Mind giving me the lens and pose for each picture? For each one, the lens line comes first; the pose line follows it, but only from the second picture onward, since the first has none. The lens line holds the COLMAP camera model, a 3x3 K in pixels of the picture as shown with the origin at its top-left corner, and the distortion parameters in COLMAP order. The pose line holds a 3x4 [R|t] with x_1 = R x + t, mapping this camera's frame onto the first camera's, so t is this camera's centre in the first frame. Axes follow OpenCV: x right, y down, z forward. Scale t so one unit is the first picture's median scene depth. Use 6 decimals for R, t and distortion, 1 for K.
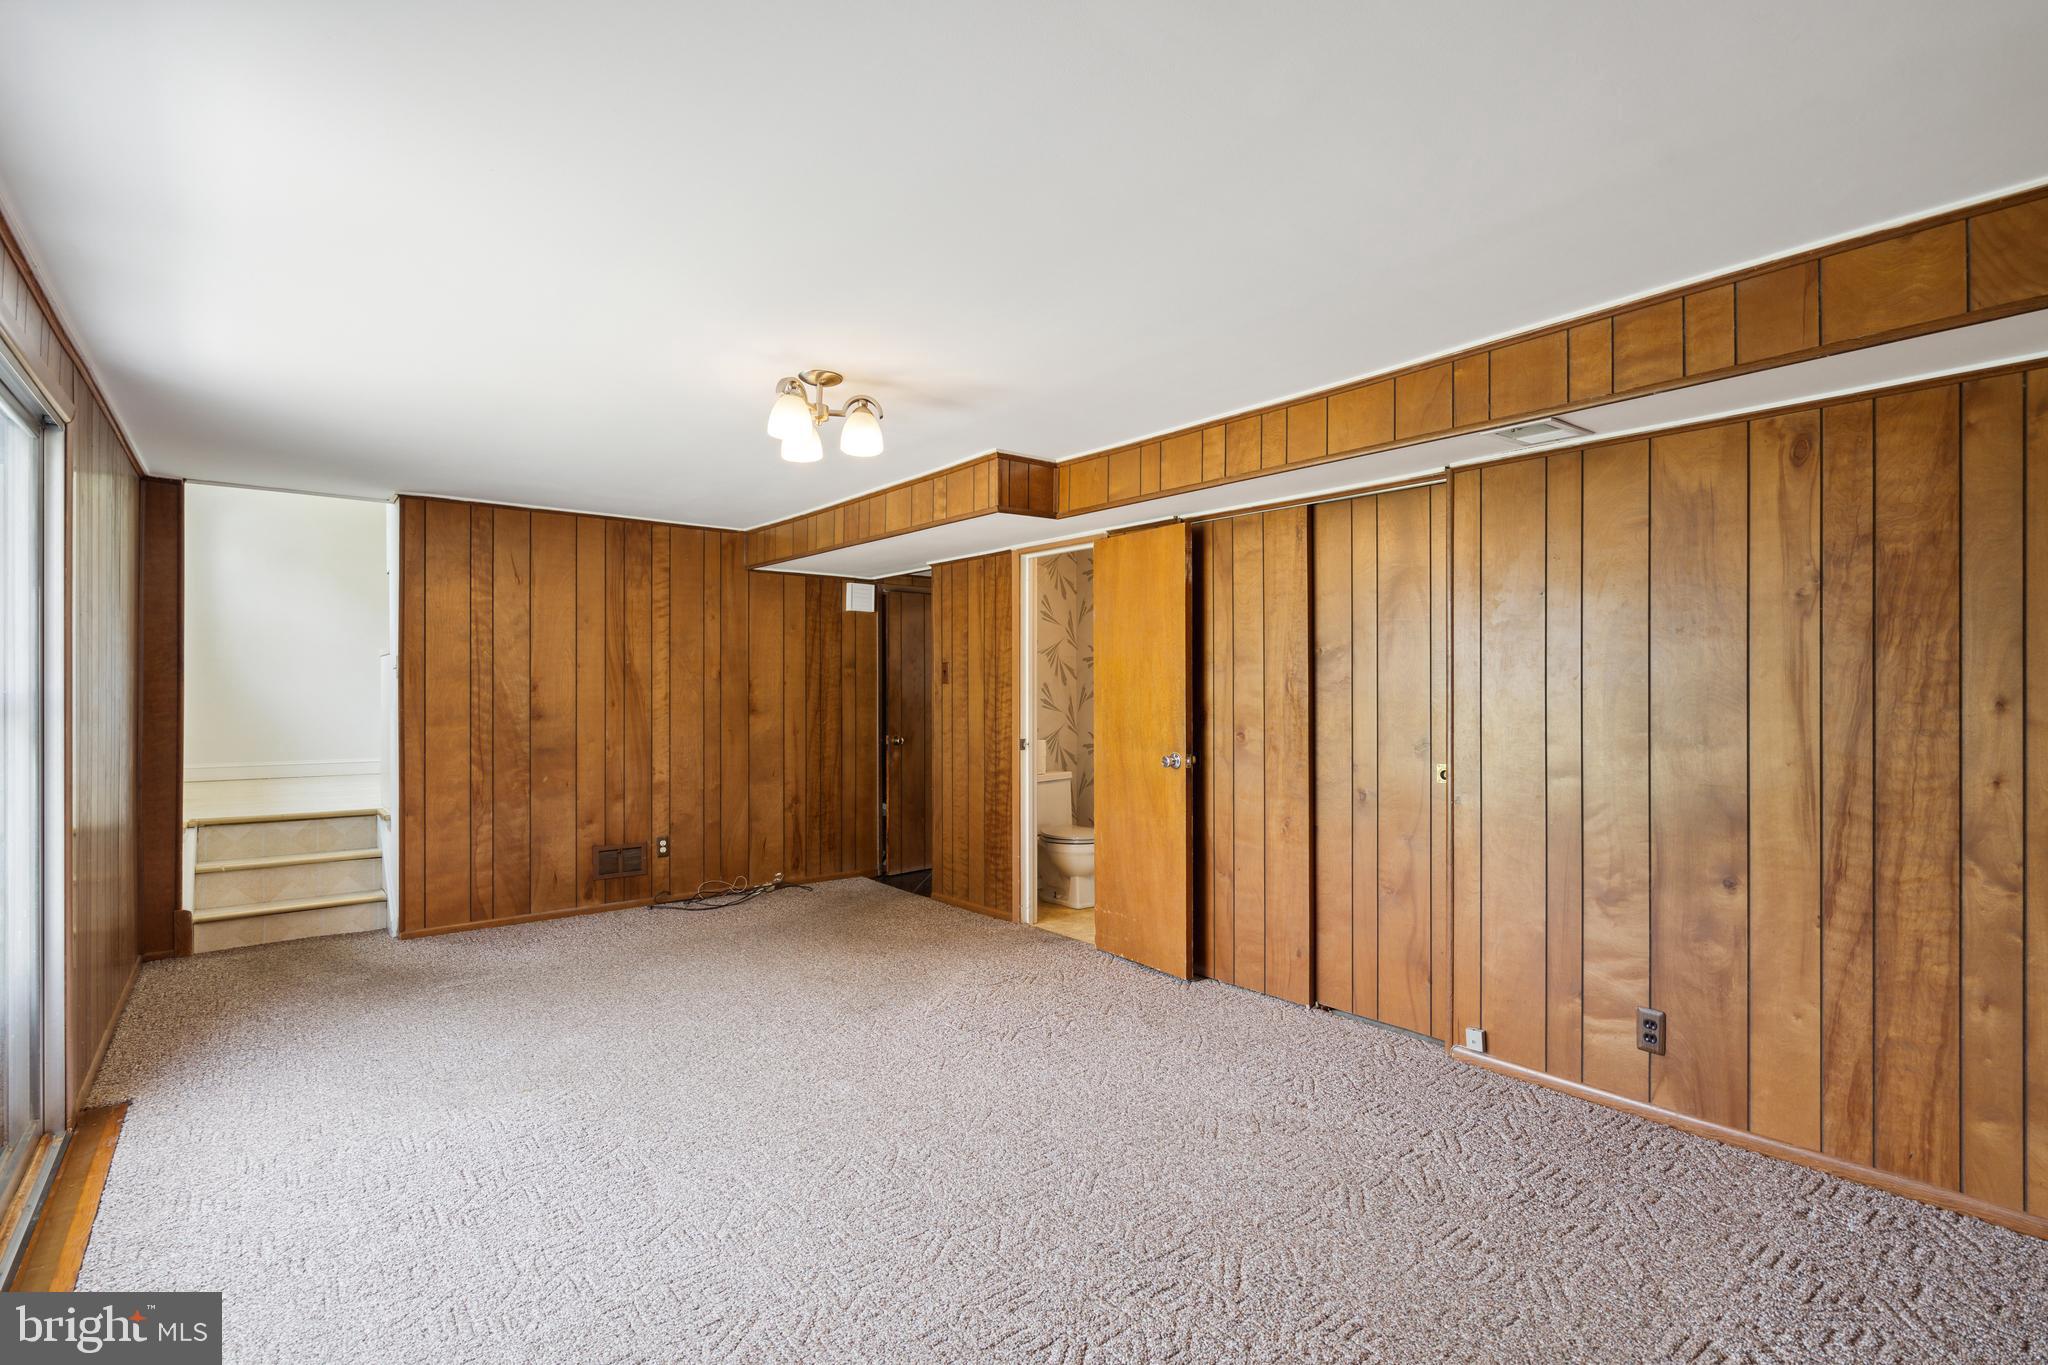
lens RADIAL K [[941.6, 0, 1020.3], [0, 941.6, 679.0], [0, 0, 1]] dist [-0.001611, -0.000149]
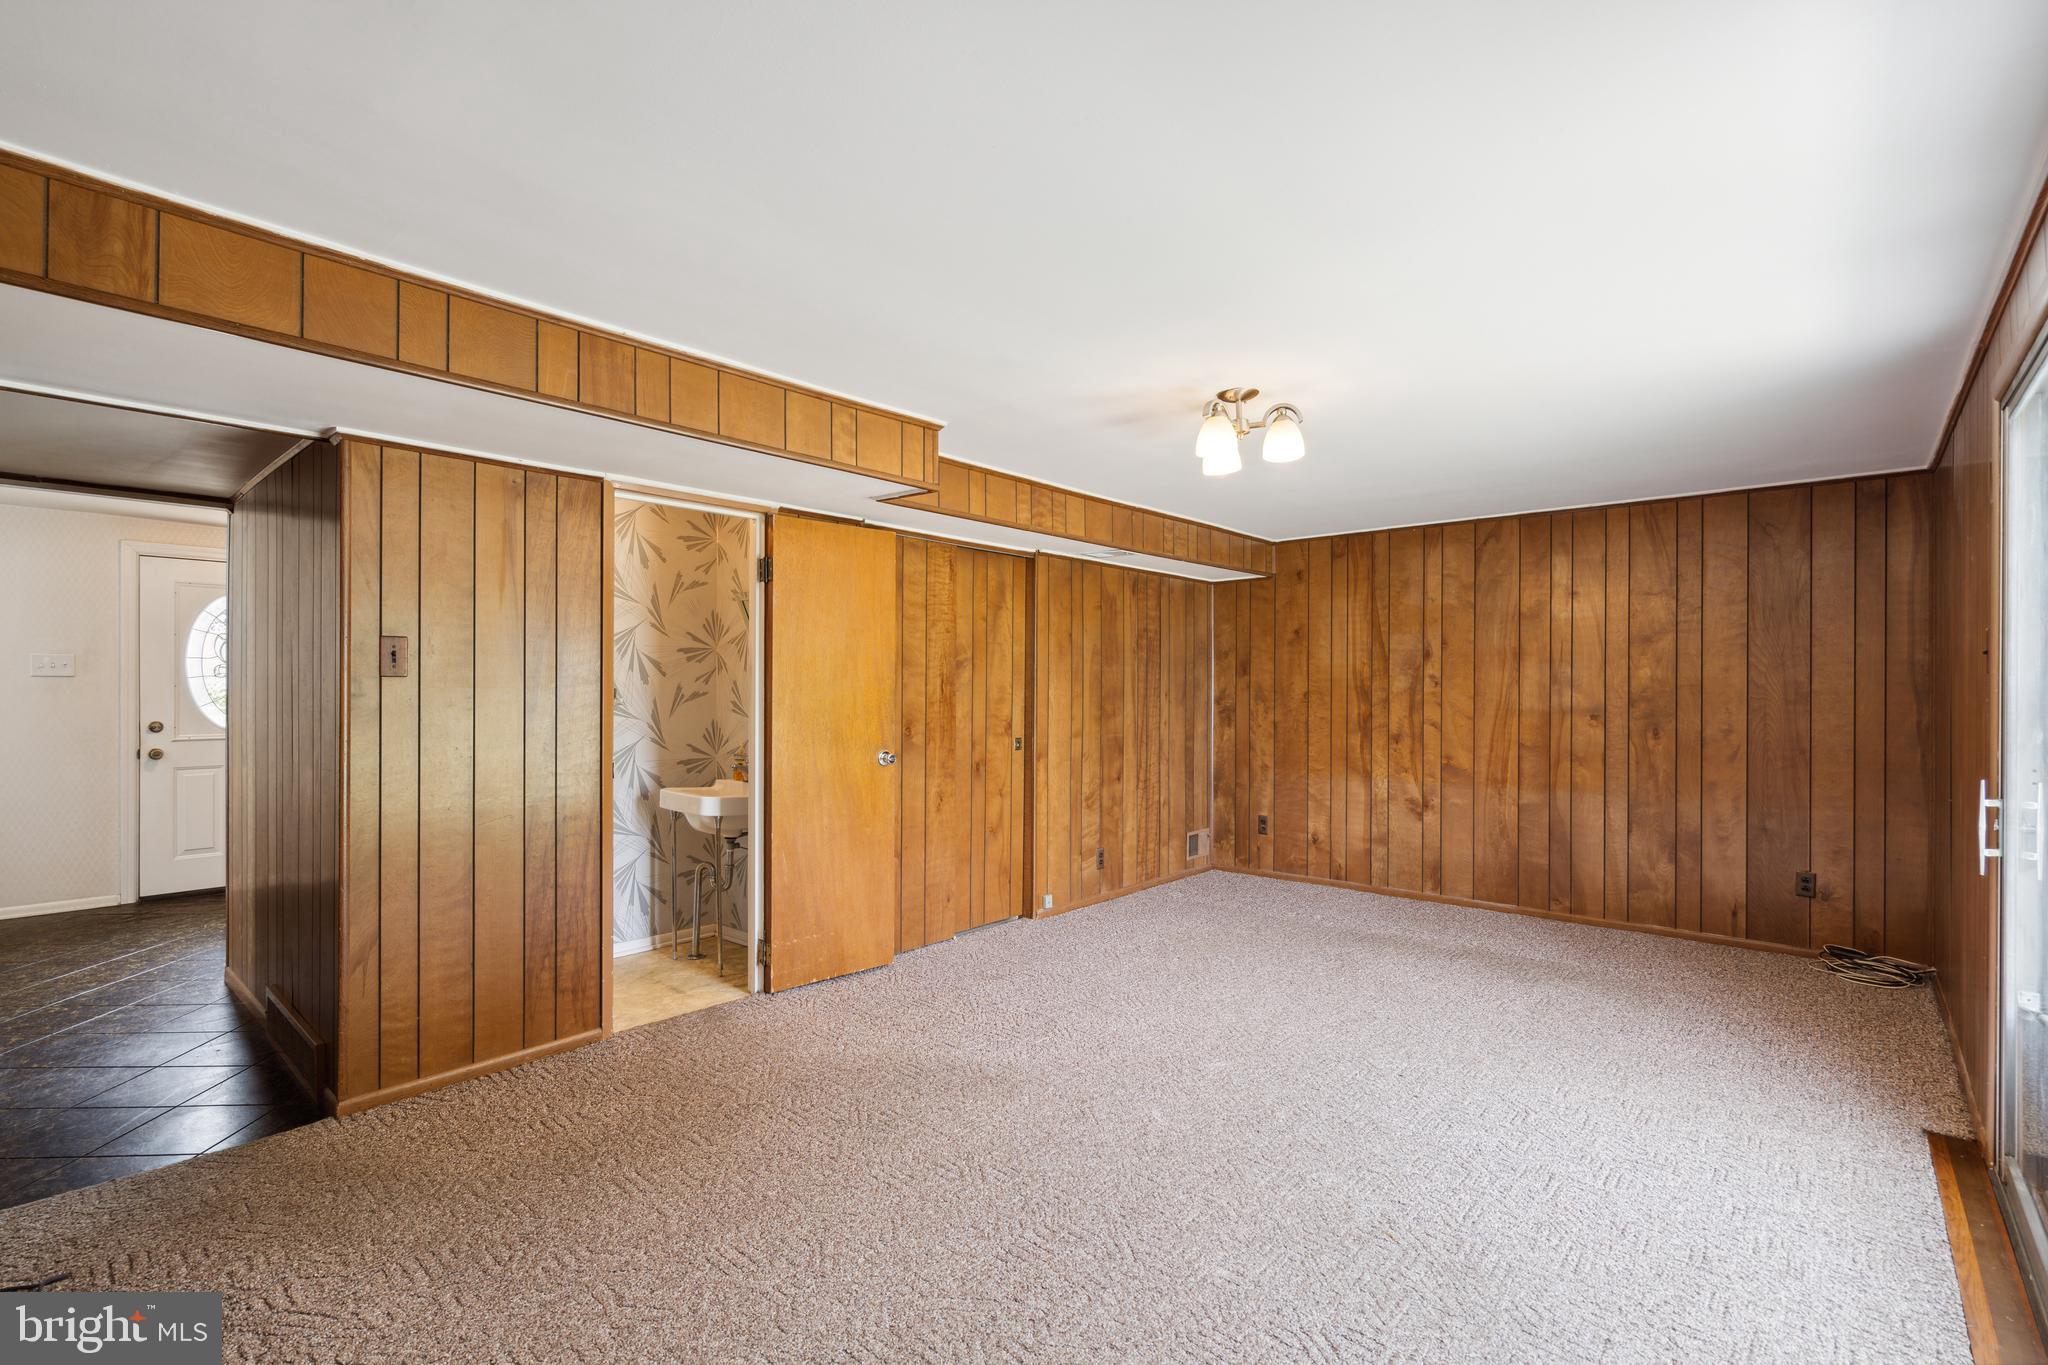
lens RADIAL K [[941.6, 0, 1029.1], [0, 941.6, 696.1], [0, 0, 1]] dist [-0.001611, -0.000149]
pose [[-0.170492, -0.004054, 0.985351, -1.367048], [-0.009787, 0.999949, 0.002421, 0.021220], [-0.985311, -0.009231, -0.170523, 1.576044]]
